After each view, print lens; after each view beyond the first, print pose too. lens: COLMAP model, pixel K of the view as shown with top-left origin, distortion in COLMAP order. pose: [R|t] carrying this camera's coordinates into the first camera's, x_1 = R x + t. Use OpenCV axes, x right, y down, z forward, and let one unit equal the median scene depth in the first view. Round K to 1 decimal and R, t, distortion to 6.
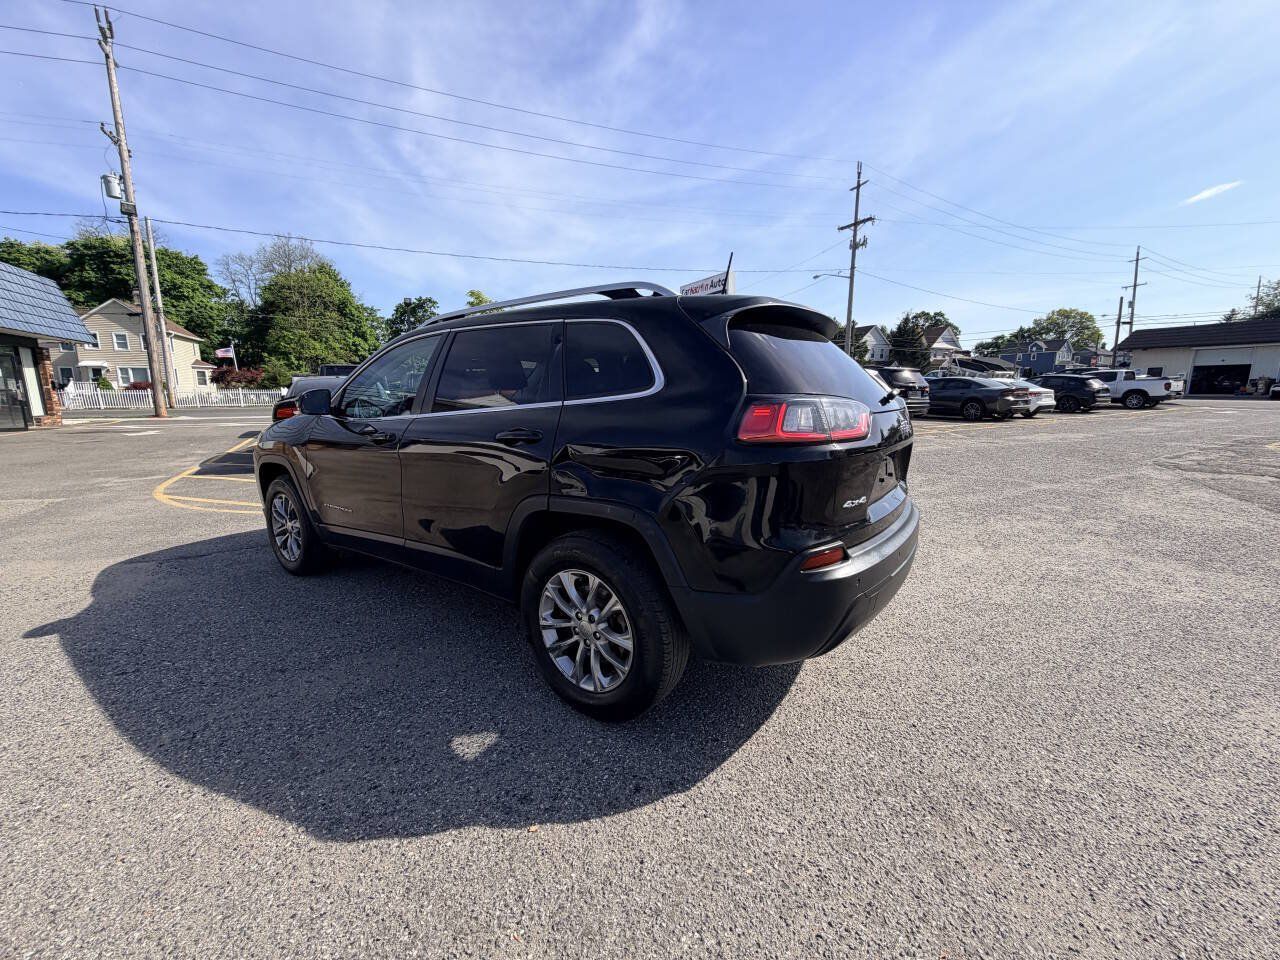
lens RADIAL K [[508.3, 0, 636.6], [0, 508.3, 480.0], [0, 0, 1]] dist [-0.000017, 0.000018]
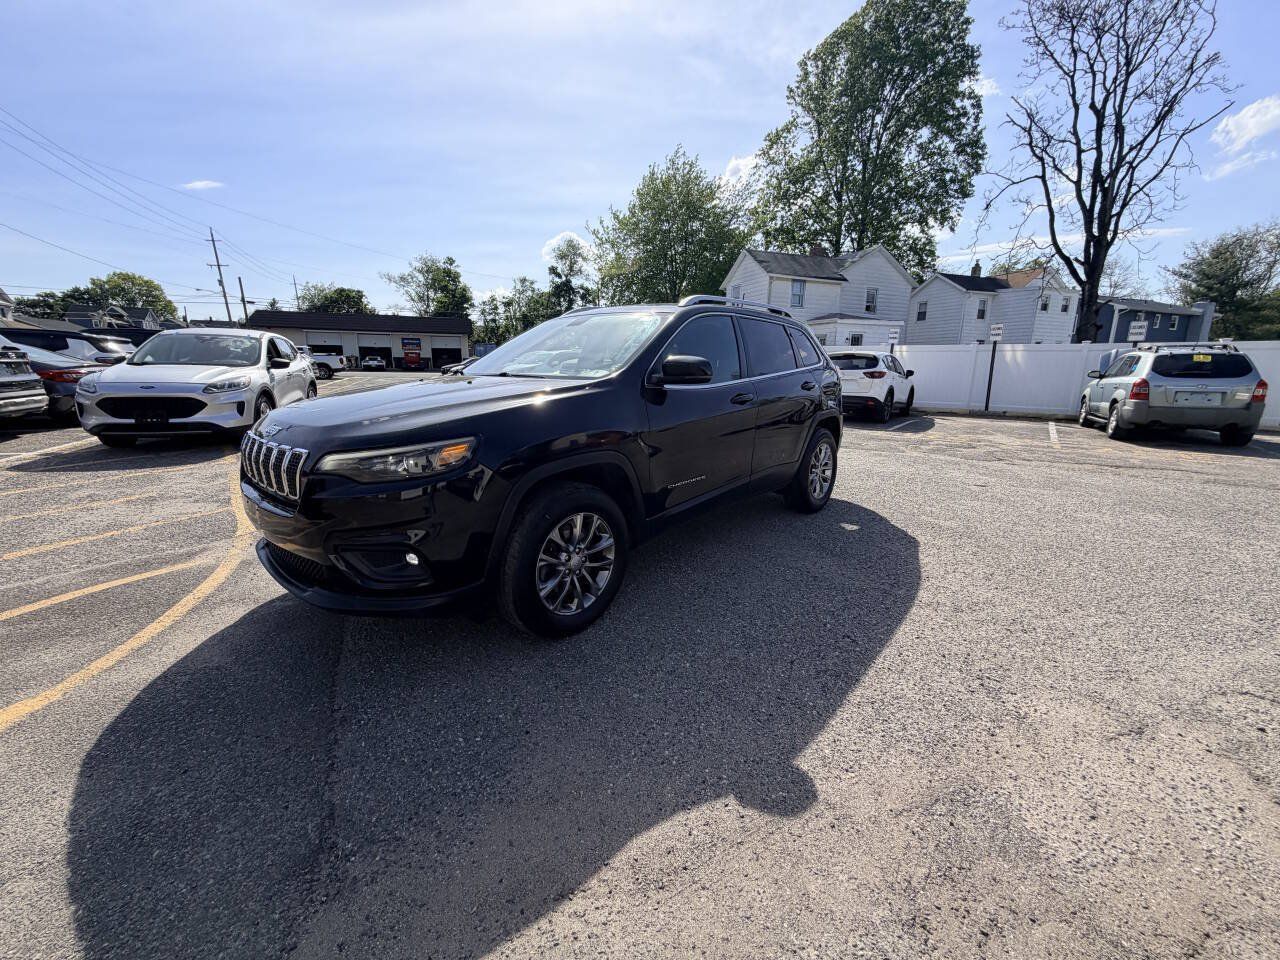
lens RADIAL K [[508.3, 0, 637.7], [0, 508.3, 482.1], [0, 0, 1]] dist [-0.000017, 0.000018]
pose [[0.103694, -0.216538, 0.970752, -0.197863], [0.163028, 0.966513, 0.198178, -0.019341], [-0.981157, 0.137710, 0.135523, 0.125174]]
